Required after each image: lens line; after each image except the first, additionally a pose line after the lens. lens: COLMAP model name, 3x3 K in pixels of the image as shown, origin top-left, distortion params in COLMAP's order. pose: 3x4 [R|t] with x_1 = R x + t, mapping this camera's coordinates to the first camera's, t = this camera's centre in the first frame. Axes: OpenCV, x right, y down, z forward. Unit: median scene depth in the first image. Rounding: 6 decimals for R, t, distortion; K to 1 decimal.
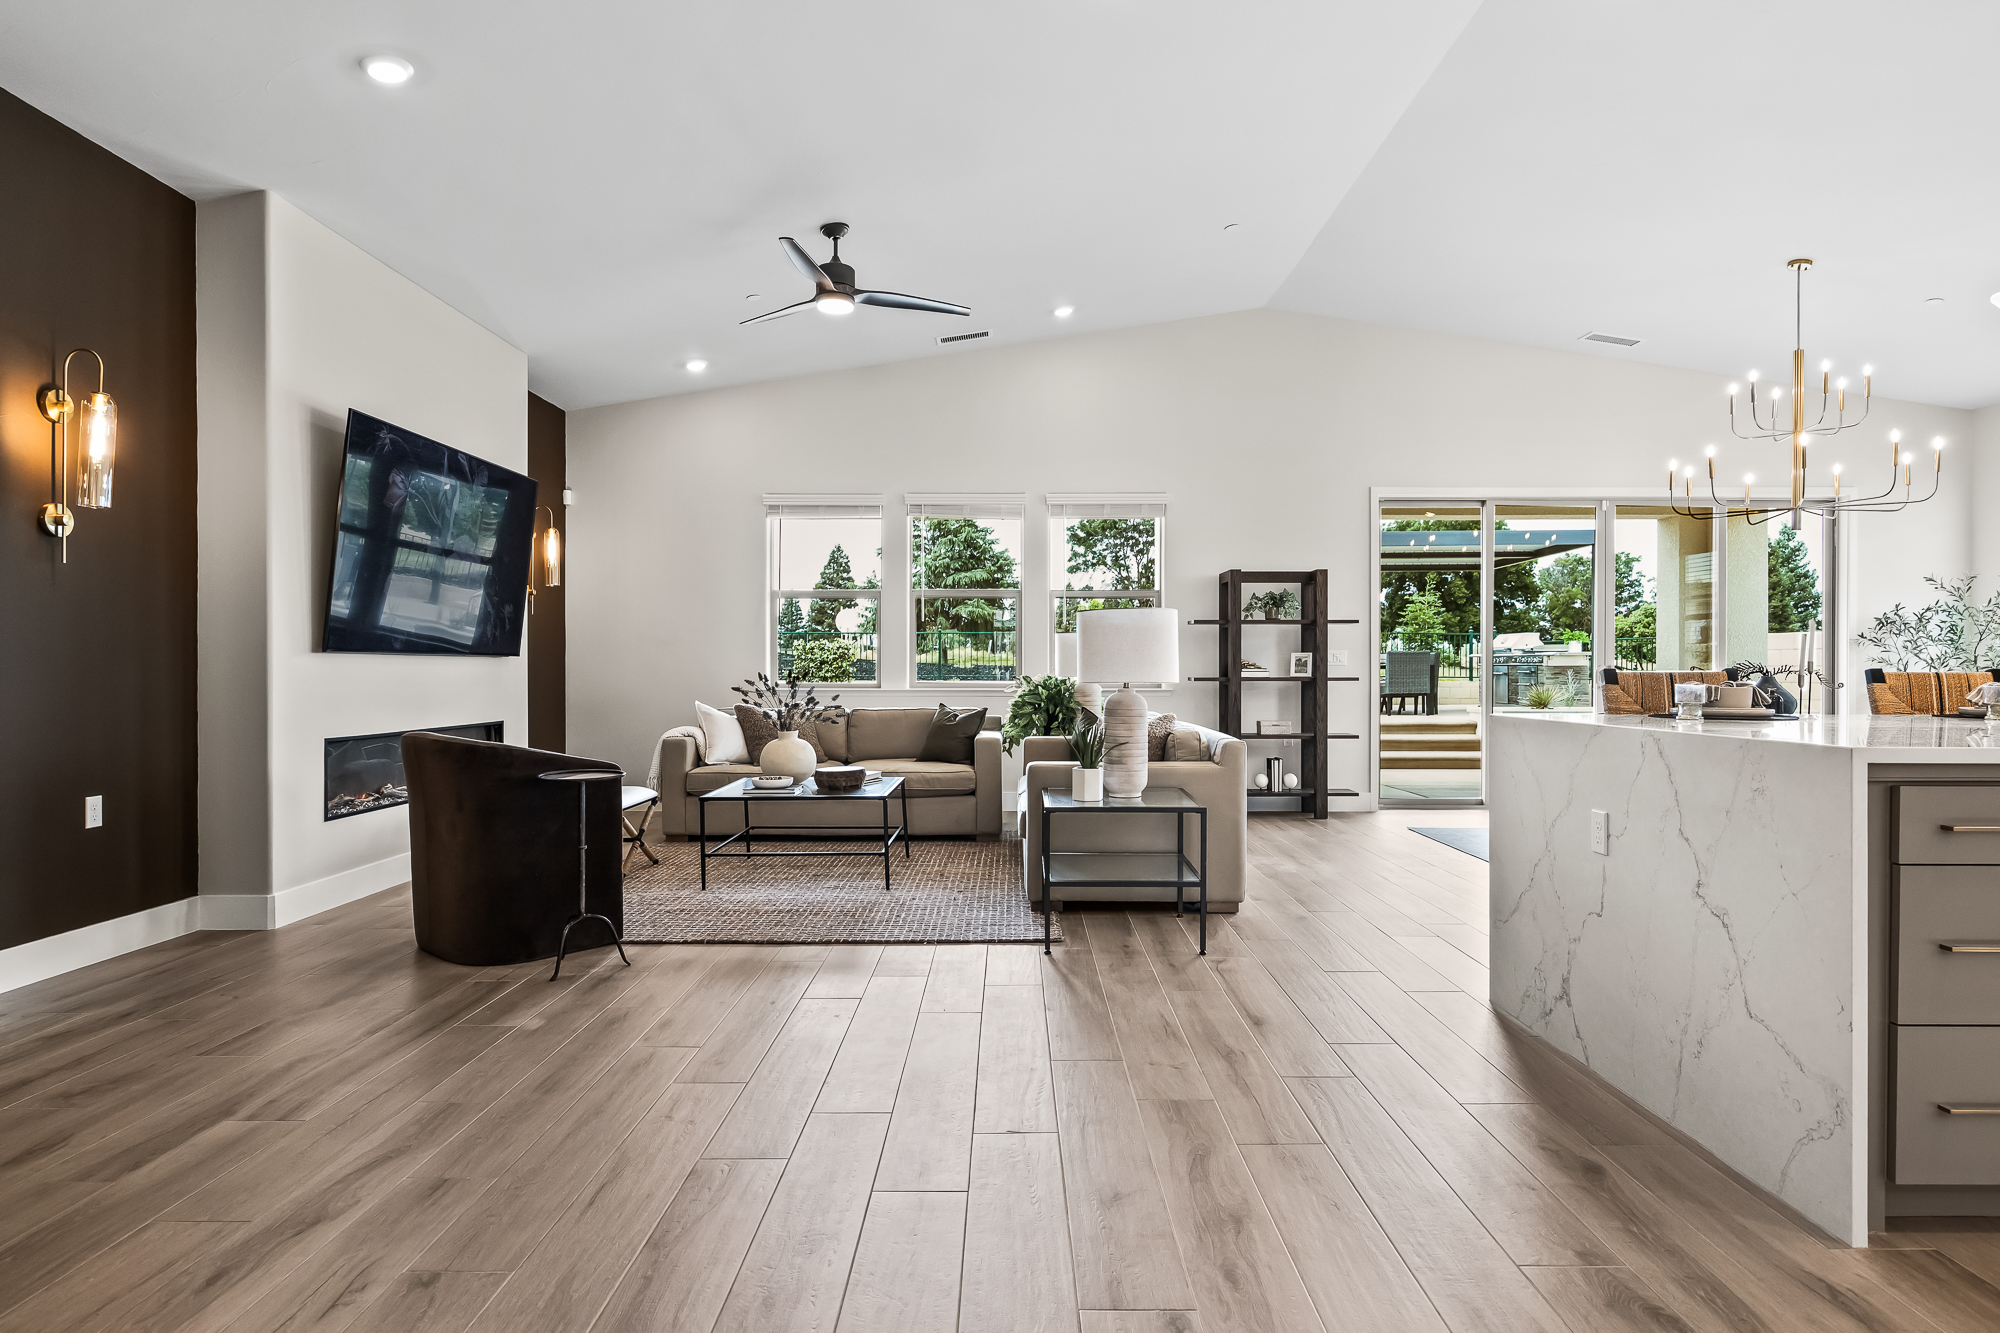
lens RADIAL K [[1151.3, 0, 996.6], [0, 1151.3, 675.6], [0, 0, 1]] dist [0.001925, 0.000014]
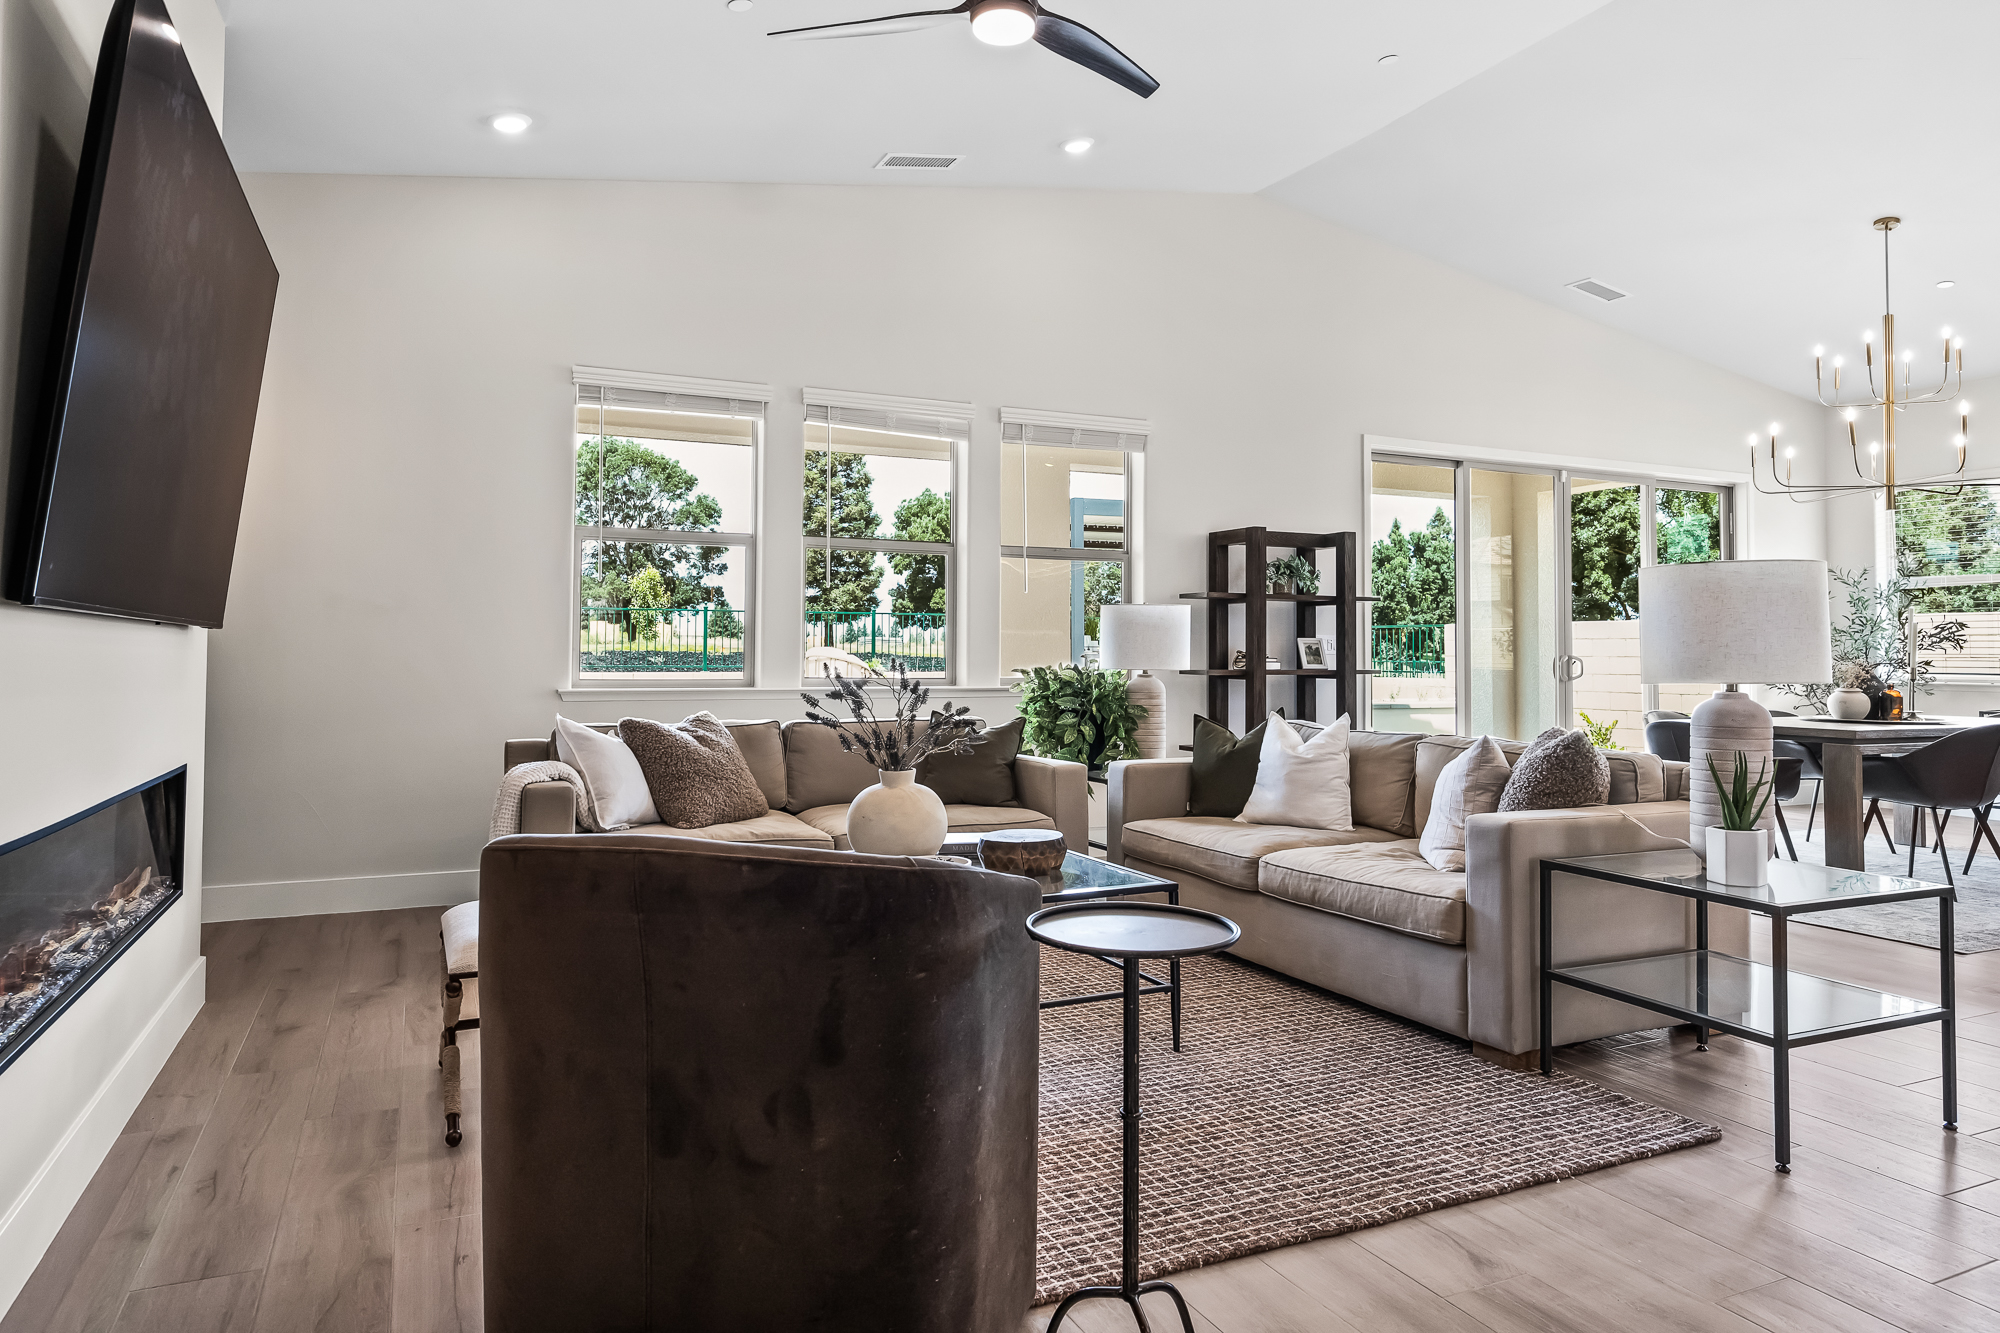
lens RADIAL K [[1227.7, 0, 1004.7], [0, 1227.7, 646.0], [0, 0, 1]] dist [-0.003278, -0.000030]
pose [[0.896953, 0.004048, 0.442107, -0.308909], [0.001391, 0.999927, -0.011977, -0.003253], [-0.442123, 0.011358, 0.896882, 0.351048]]
